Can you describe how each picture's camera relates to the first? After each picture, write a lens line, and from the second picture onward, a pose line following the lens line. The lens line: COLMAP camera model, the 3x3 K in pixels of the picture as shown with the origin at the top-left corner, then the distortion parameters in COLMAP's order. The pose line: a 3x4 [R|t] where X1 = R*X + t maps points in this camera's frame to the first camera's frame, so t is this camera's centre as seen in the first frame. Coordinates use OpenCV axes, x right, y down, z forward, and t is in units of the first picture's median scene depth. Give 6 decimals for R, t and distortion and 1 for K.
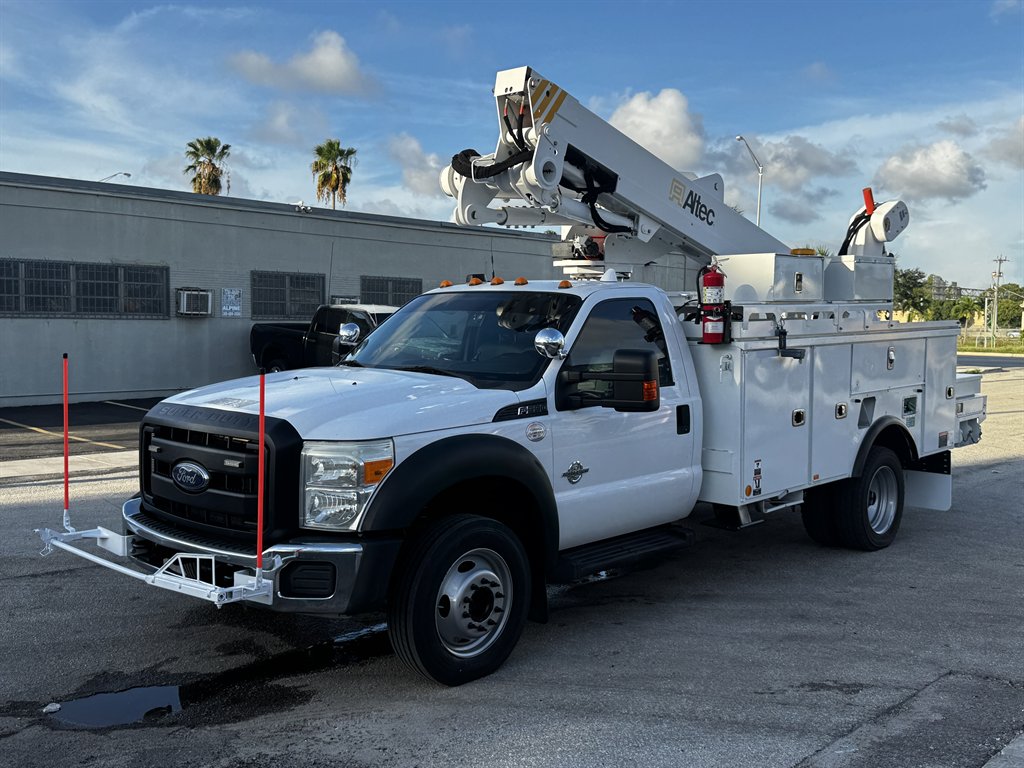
lens RADIAL K [[1028.9, 0, 504.8], [0, 1028.9, 385.9], [0, 0, 1]] dist [0.181395, -0.396896]
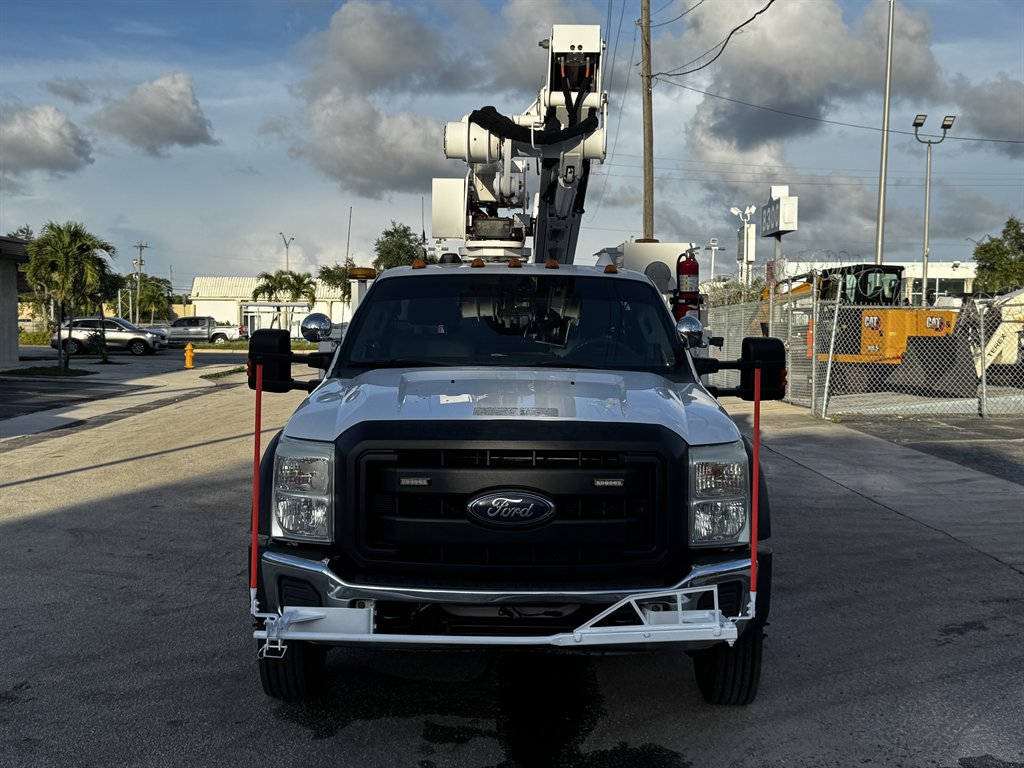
lens RADIAL K [[1231.7, 0, 515.6], [0, 1231.7, 388.5], [0, 0, 1]] dist [0.194332, -0.466044]
pose [[0.719186, -0.044302, 0.693404, -0.738860], [0.046672, 0.998791, 0.015407, -0.013331], [-0.693248, 0.021282, 0.720385, 0.264375]]
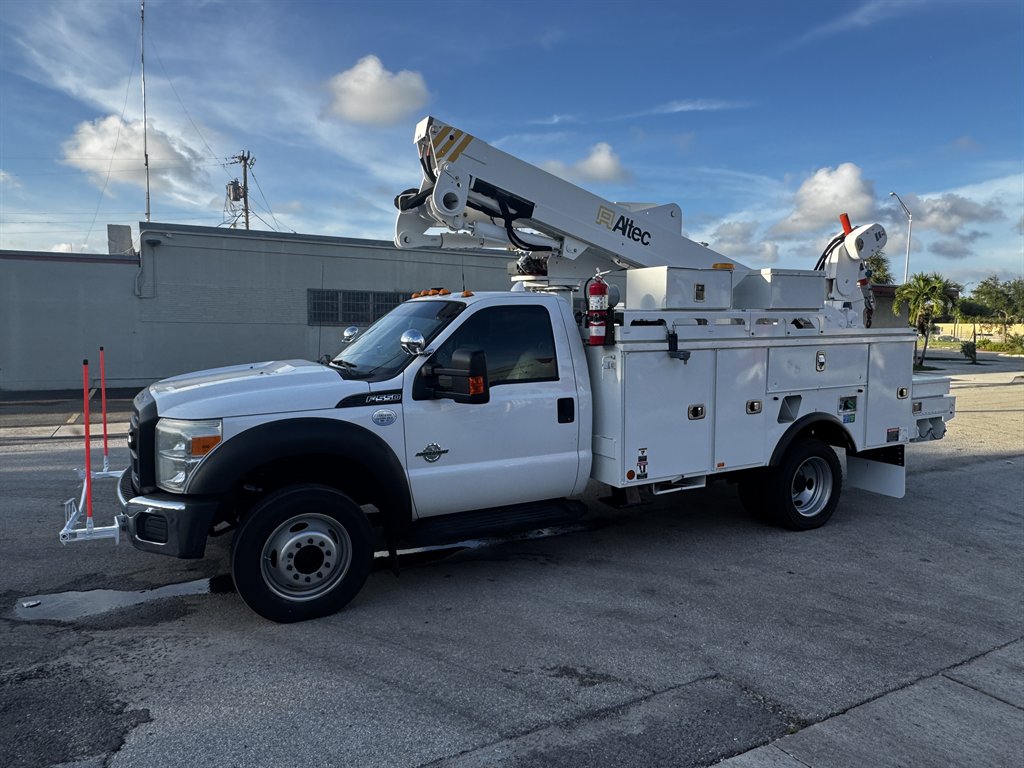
lens RADIAL K [[673.9, 0, 506.7], [0, 673.9, 381.3], [0, 0, 1]] dist [-0.004032, 0.000776]
pose [[0.949650, 0.028421, -0.312021, 0.337964], [-0.024211, 0.999556, 0.017357, -0.011447], [0.312375, -0.008929, 0.949917, 0.260358]]
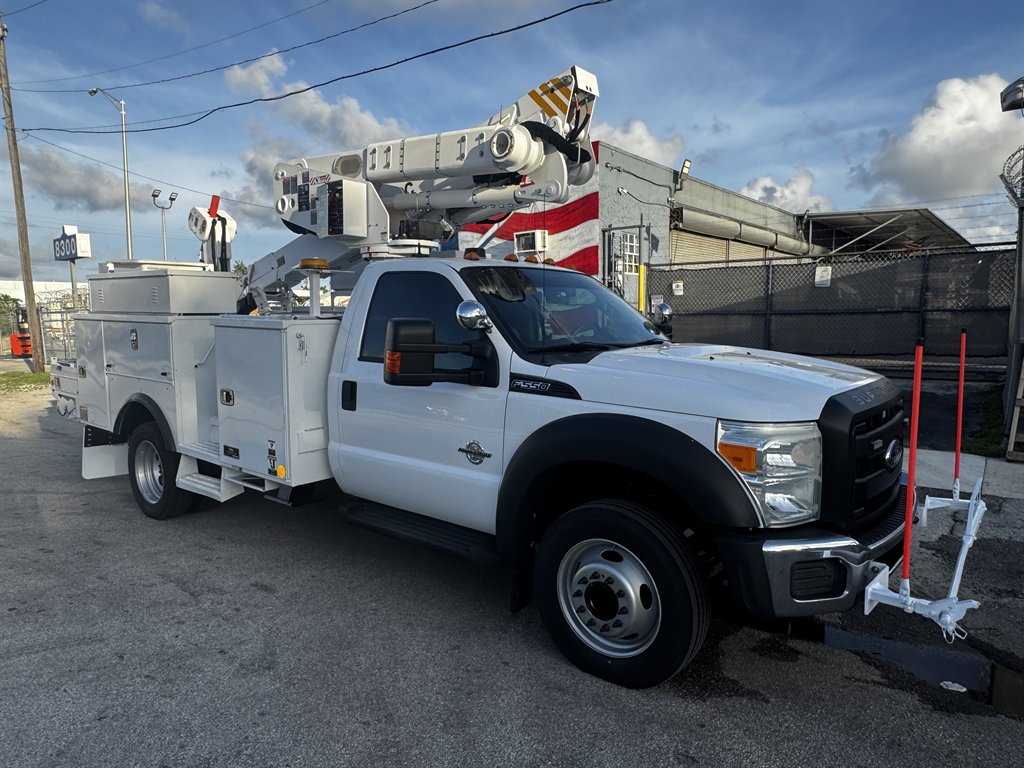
lens RADIAL K [[673.4, 0, 512.0], [0, 673.4, 384.0], [0, 0, 1]] dist [-0.003307, -0.000137]
pose [[-0.093836, -0.110833, 0.989399, -0.693192], [0.075491, 0.990131, 0.118074, -0.060723], [-0.992721, 0.085770, -0.084543, 1.106353]]
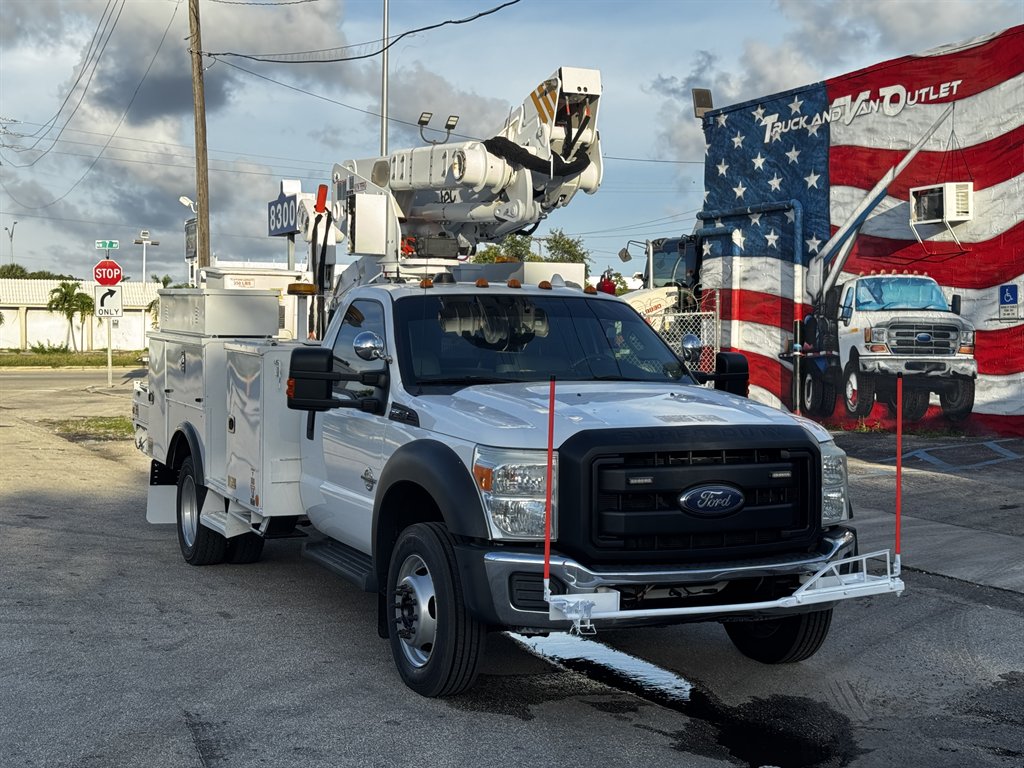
lens RADIAL K [[1449.6, 0, 512.0], [0, 1449.6, 384.0], [0, 0, 1]] dist [0.151303, -0.076941]
pose [[0.357503, -0.043348, 0.932905, -1.229662], [0.060117, 0.997919, 0.023331, -0.043951], [-0.931975, 0.047742, 0.359365, 0.554899]]
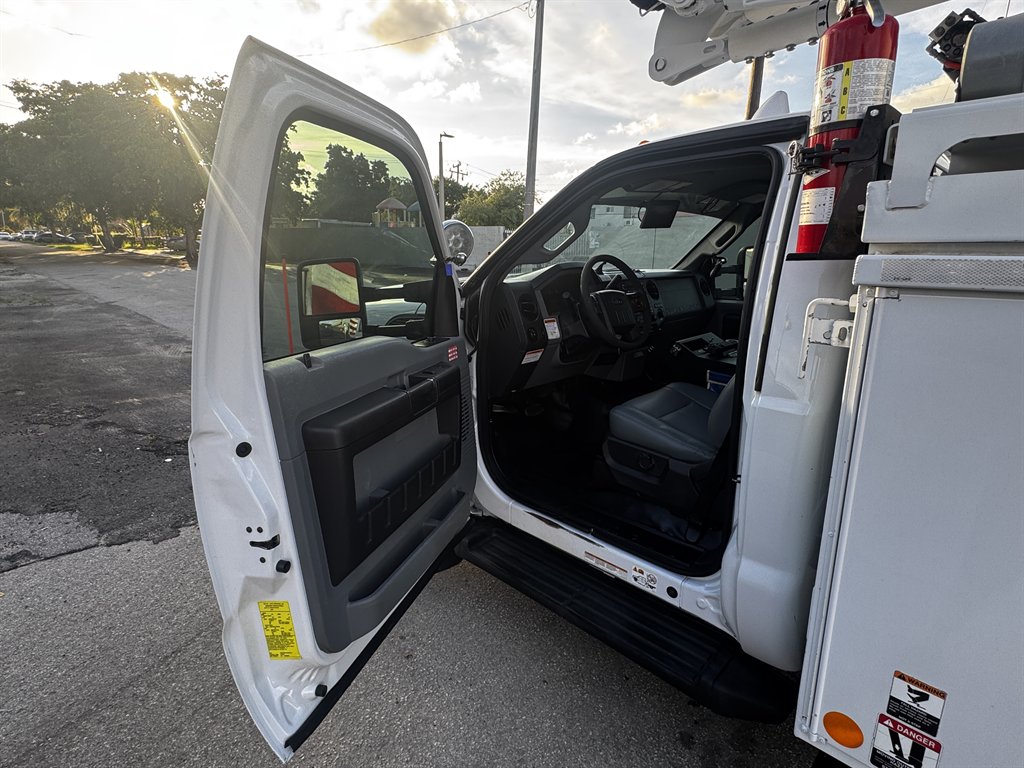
lens RADIAL K [[542.0, 0, 512.0], [0, 542.0, 384.0], [0, 0, 1]] dist [-0.001751, -0.000185]
pose [[-0.023034, 0.236721, -0.971305, 0.380761], [-0.087112, 0.967392, 0.237833, -0.034695], [0.995932, 0.090091, -0.001662, 0.902350]]
